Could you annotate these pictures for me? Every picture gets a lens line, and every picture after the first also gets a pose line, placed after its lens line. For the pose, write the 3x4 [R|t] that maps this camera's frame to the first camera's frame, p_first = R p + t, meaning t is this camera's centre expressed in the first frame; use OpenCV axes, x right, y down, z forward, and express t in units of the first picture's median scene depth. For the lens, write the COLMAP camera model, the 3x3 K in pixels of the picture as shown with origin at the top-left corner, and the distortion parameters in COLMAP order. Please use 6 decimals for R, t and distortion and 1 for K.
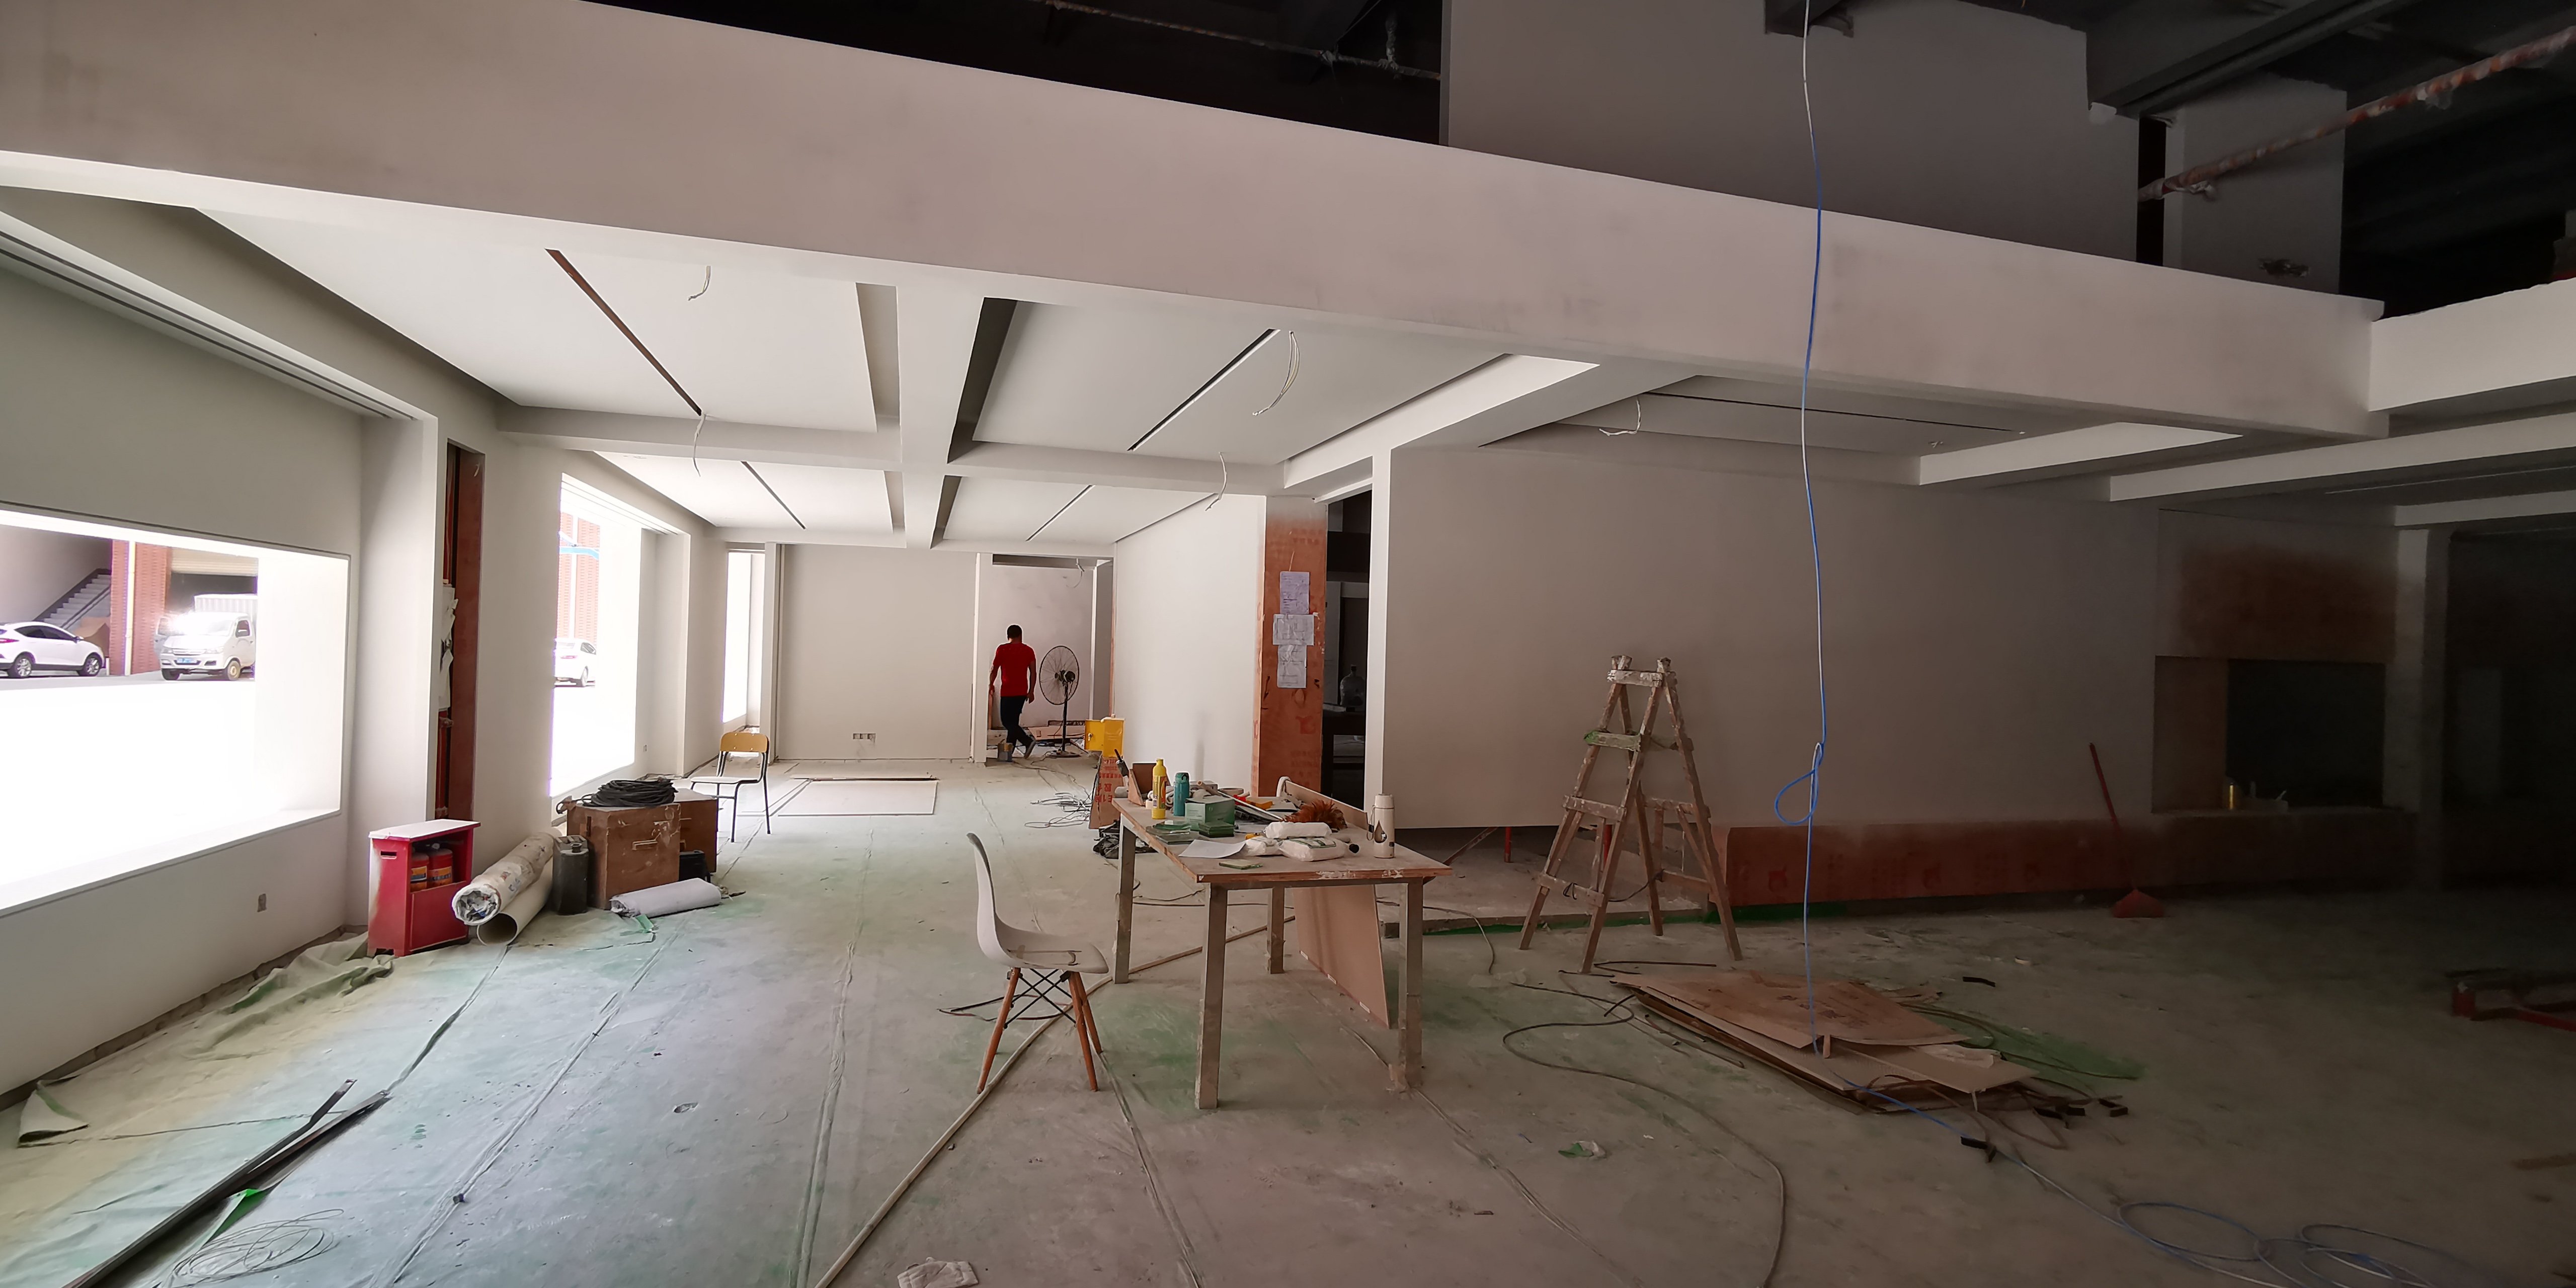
lens RADIAL K [[1190.3, 0, 1288.0], [0, 1190.3, 644.0], [0, 0, 1]] dist [-0.003794, 0.000331]
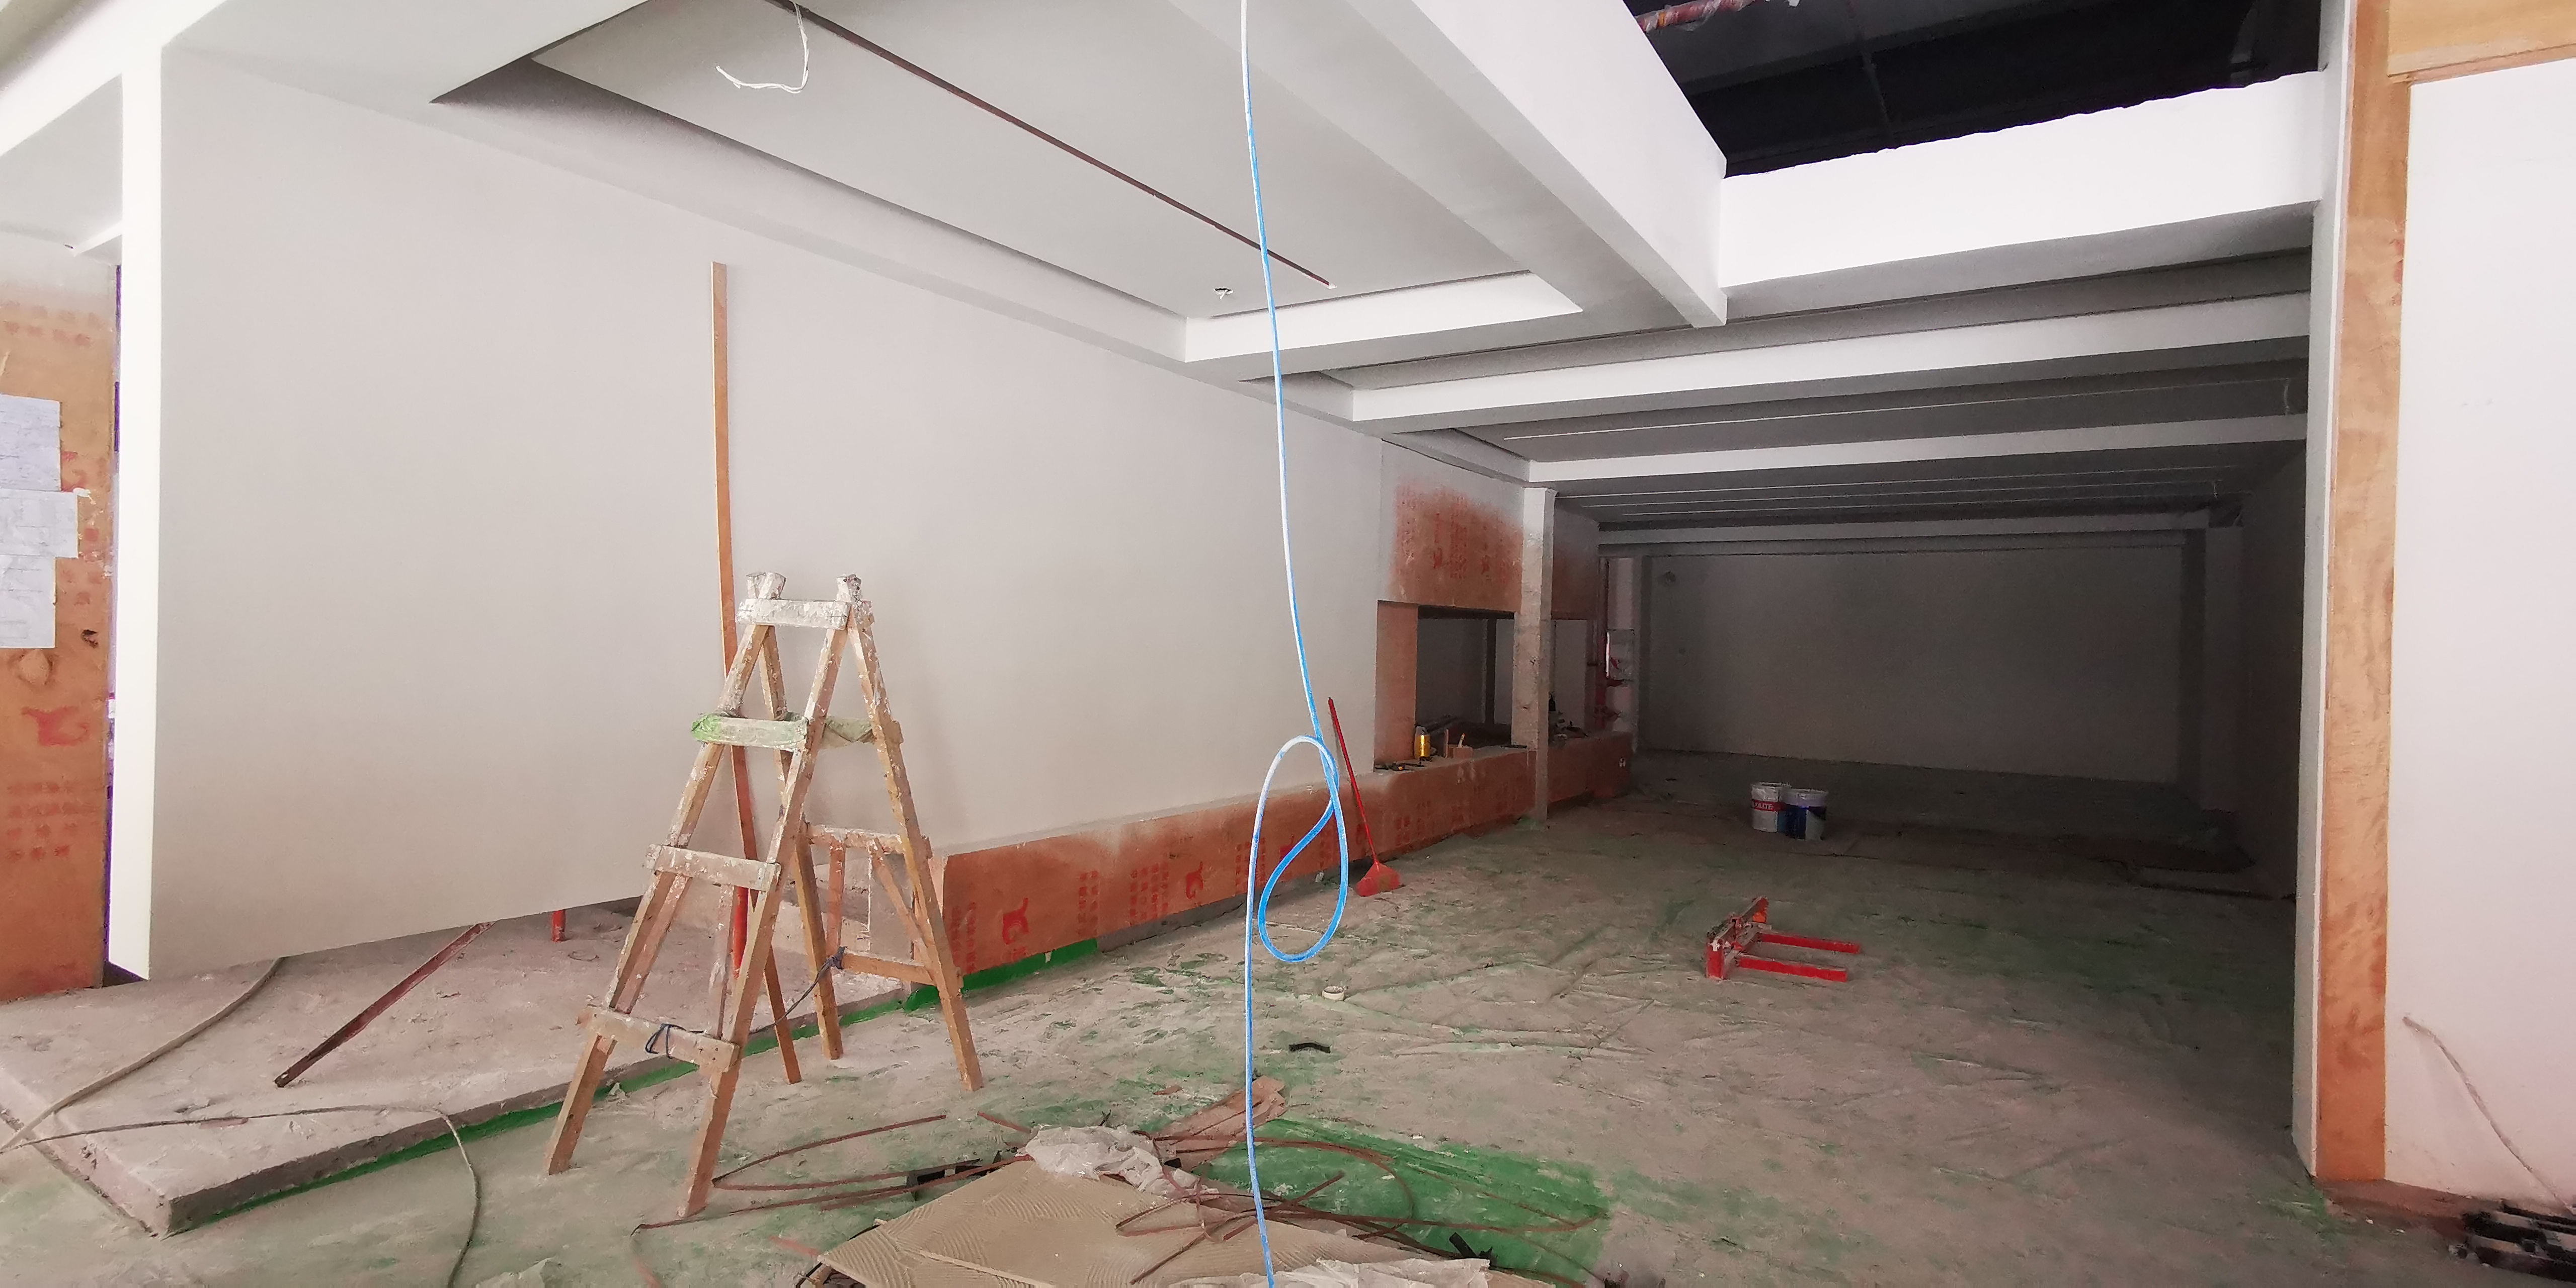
lens RADIAL K [[1190.3, 0, 1288.0], [0, 1190.3, 644.0], [0, 0, 1]] dist [-0.003794, 0.000331]
pose [[0.770295, -0.012751, 0.637560, 0.118924], [-0.004556, 0.999665, 0.025498, 0.027061], [-0.637672, -0.022546, 0.769978, 0.435021]]
